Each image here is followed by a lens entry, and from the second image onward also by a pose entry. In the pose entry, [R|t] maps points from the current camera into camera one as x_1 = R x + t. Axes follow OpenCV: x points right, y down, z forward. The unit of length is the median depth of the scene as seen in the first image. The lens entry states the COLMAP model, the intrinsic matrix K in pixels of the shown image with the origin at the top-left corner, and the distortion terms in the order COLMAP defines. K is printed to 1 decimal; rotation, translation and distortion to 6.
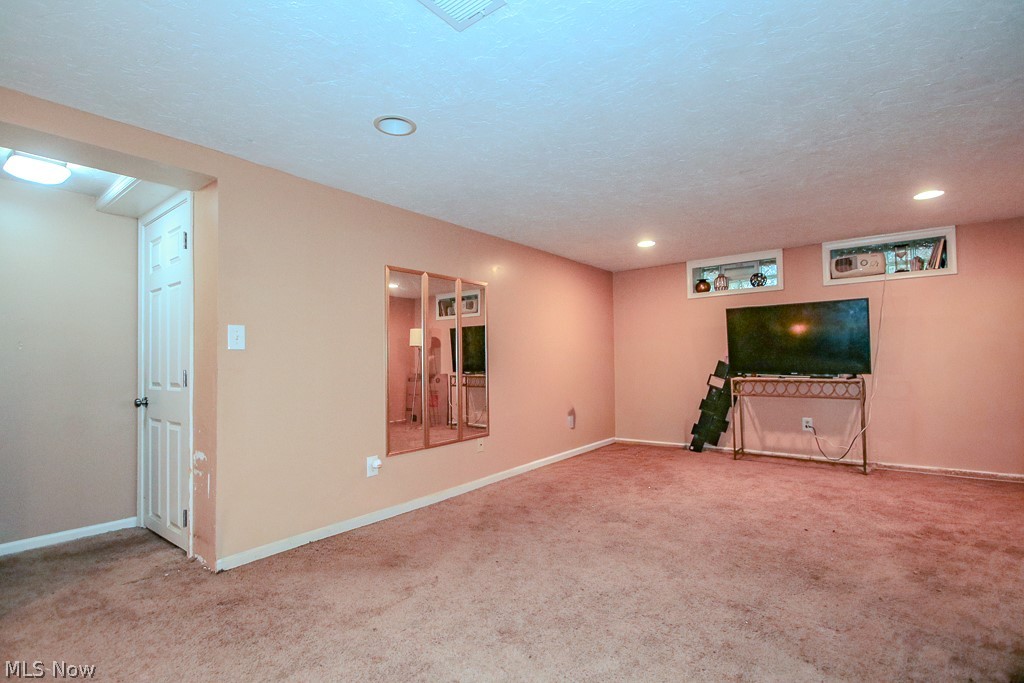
lens RADIAL K [[480.6, 0, 512.0], [0, 480.6, 341.5], [0, 0, 1]] dist [0.000008, -0.000229]
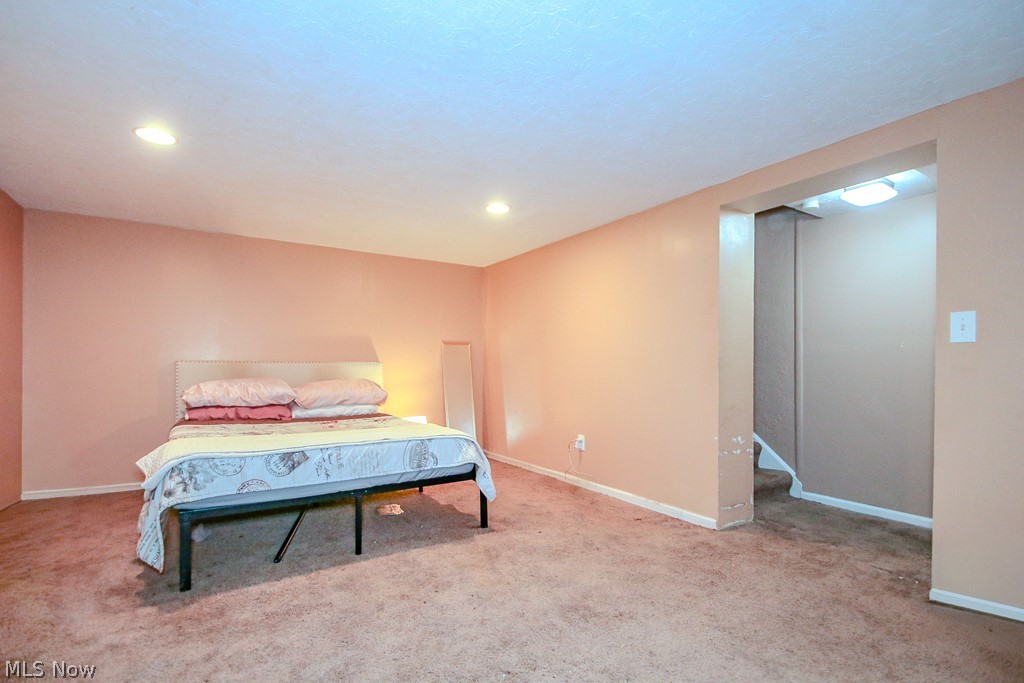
lens RADIAL K [[493.8, 0, 511.1], [0, 493.8, 367.1], [0, 0, 1]] dist [-0.000481, -0.000176]
pose [[-0.331515, 0.017549, -0.943287, 0.469996], [0.044229, 0.999017, 0.003041, 0.023329], [0.942413, -0.040713, -0.331965, 0.602159]]
